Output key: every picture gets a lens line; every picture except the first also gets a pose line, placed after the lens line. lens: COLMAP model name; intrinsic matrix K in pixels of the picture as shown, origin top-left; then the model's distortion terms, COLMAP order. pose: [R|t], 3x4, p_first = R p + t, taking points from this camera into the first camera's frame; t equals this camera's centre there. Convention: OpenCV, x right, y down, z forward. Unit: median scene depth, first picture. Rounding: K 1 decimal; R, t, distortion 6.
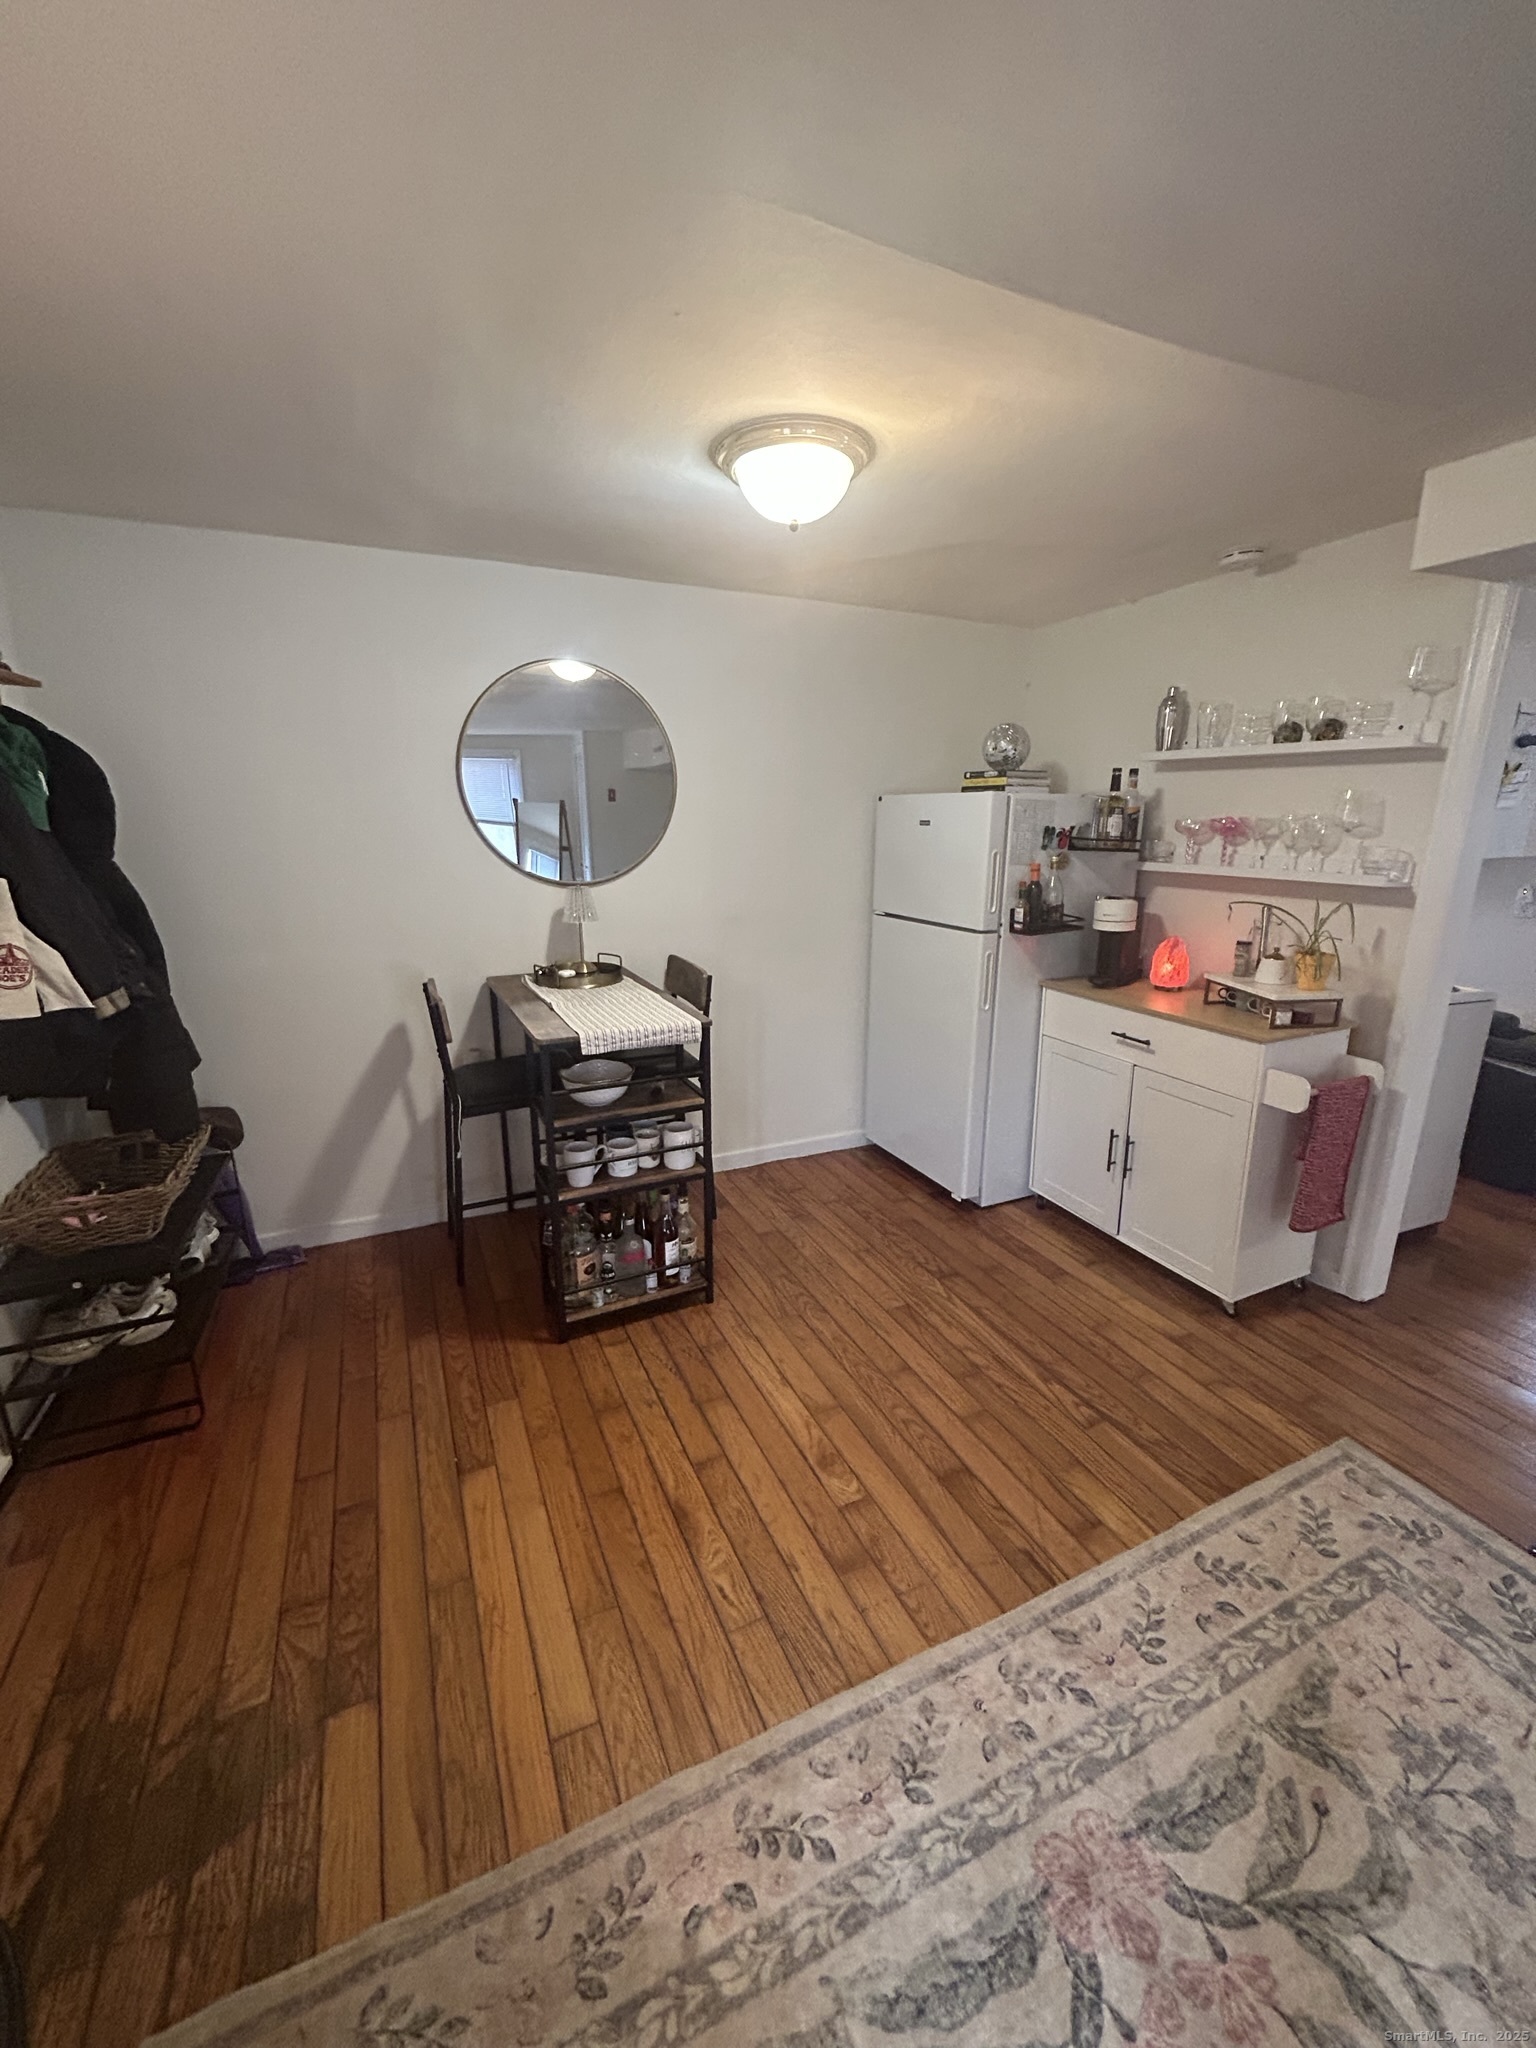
lens RADIAL K [[830.9, 0, 767.0], [0, 830.9, 1032.4], [0, 0, 1]] dist [0.000594, 0.000122]
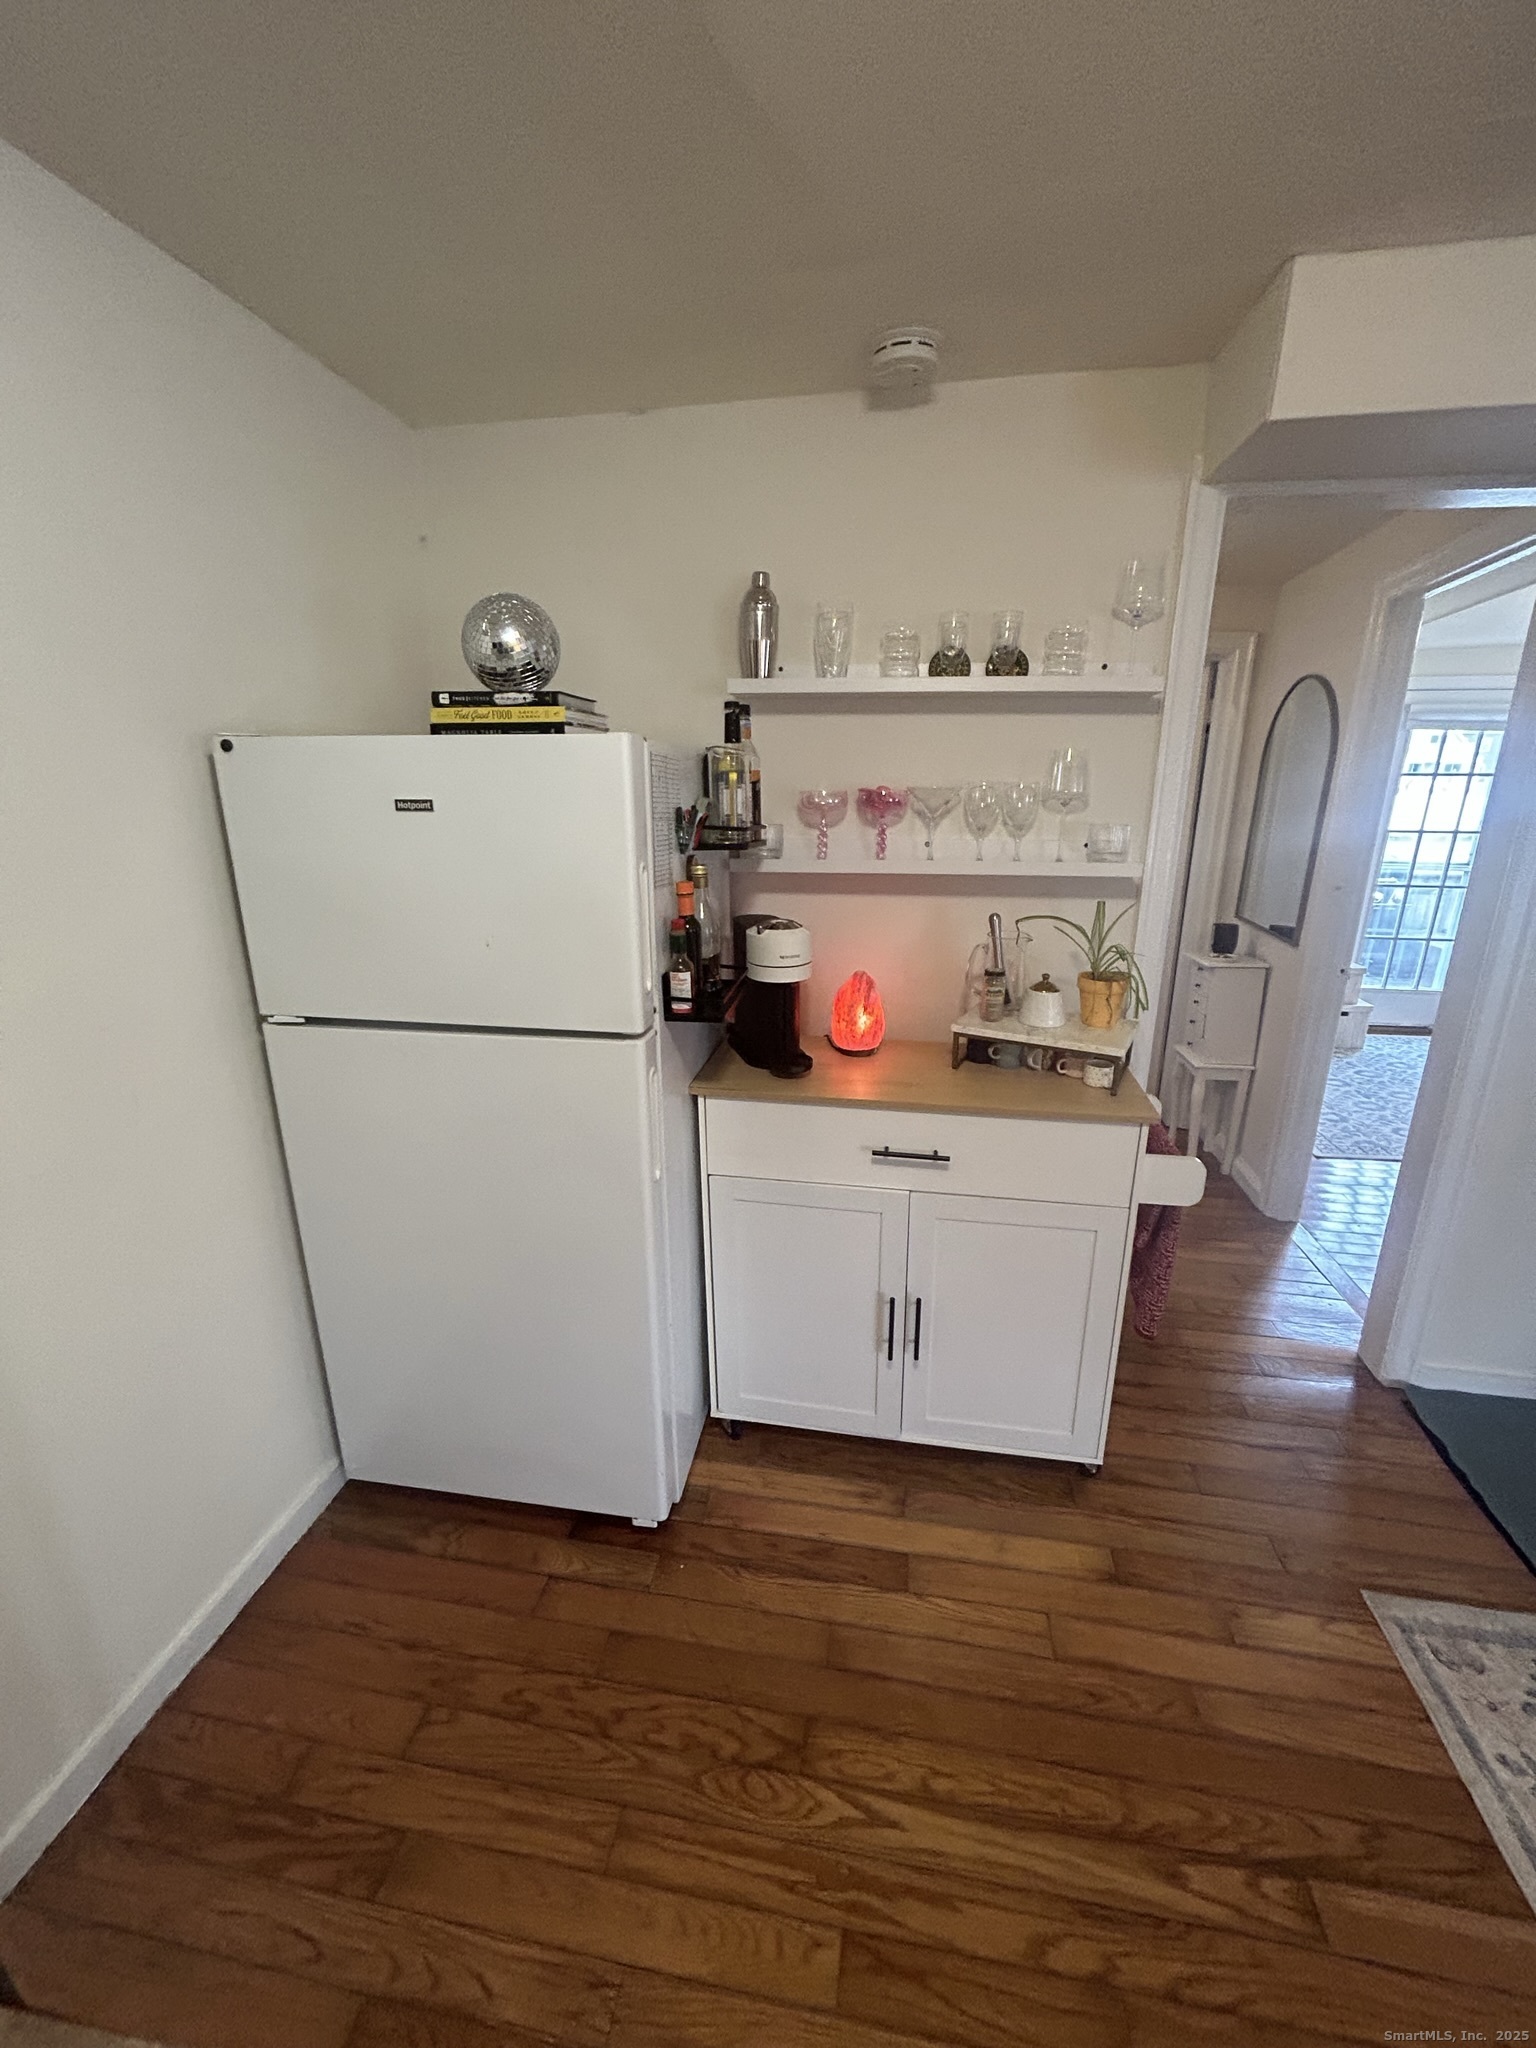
lens RADIAL K [[830.9, 0, 765.1], [0, 830.9, 1028.8], [0, 0, 1]] dist [0.000594, 0.000122]
pose [[0.562391, -0.243381, 0.790242, -0.125711], [0.210607, 0.966343, 0.147735, -0.305653], [-0.799601, 0.083346, 0.594720, 1.124392]]
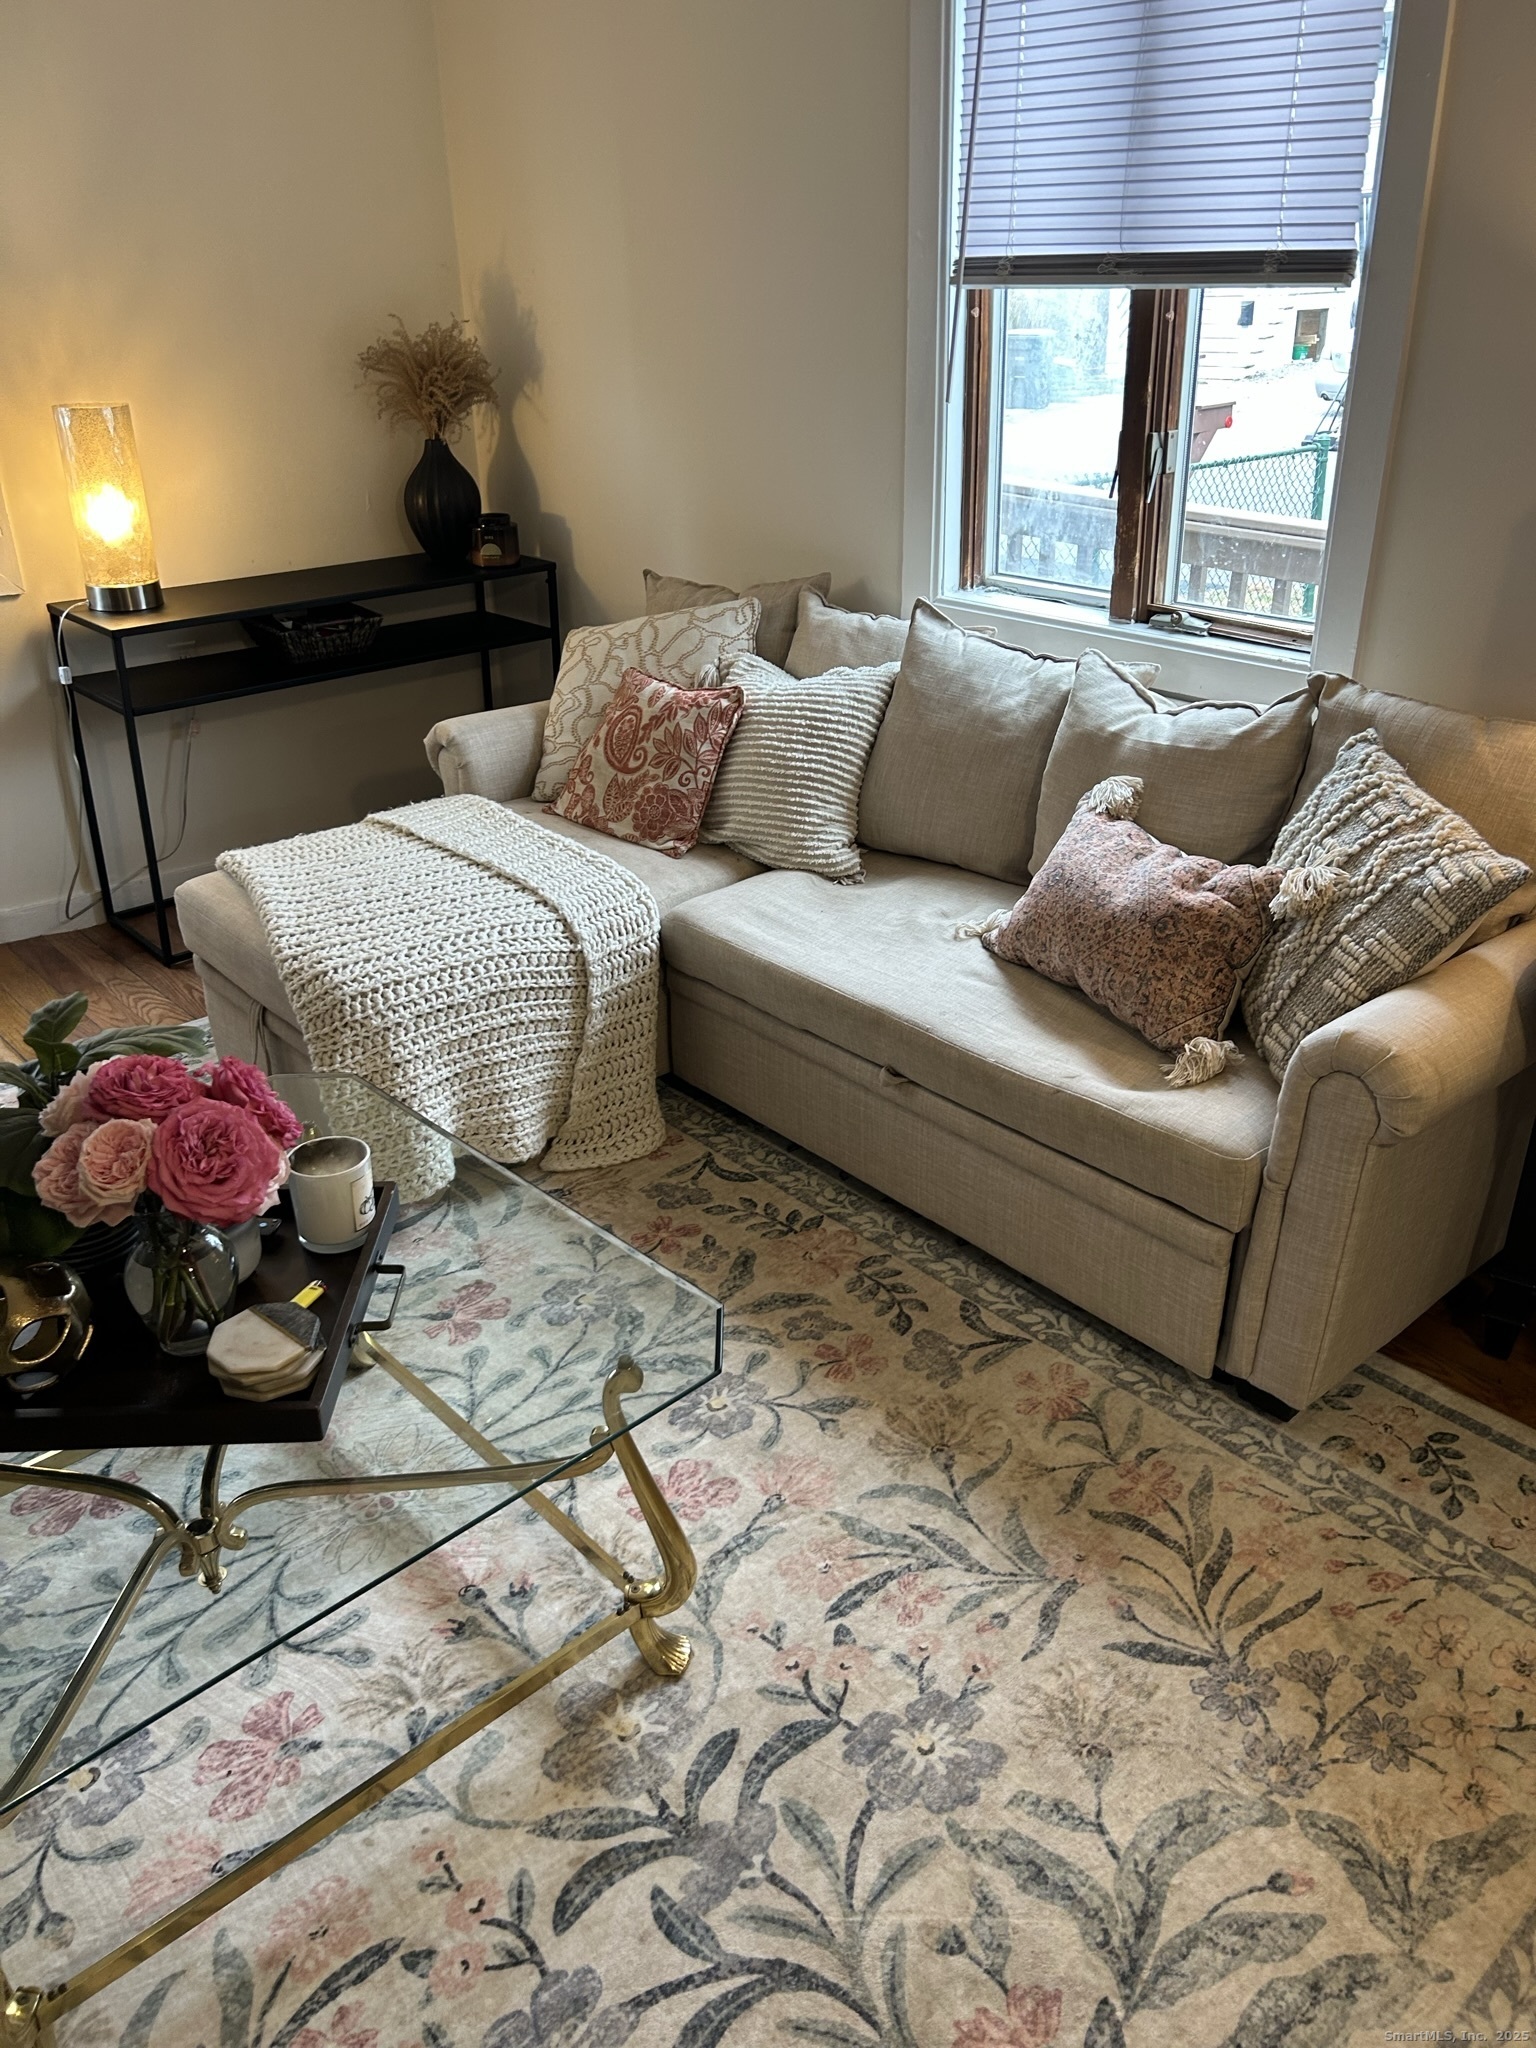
lens RADIAL K [[1546.2, 0, 779.1], [0, 1546.2, 1015.5], [0, 0, 1]] dist [0.048247, -0.045341]
pose [[-0.953735, 0.131707, -0.270265, 0.551619], [-0.075827, 0.764502, 0.640146, -0.179905], [0.290930, 0.631023, -0.719145, 0.822225]]
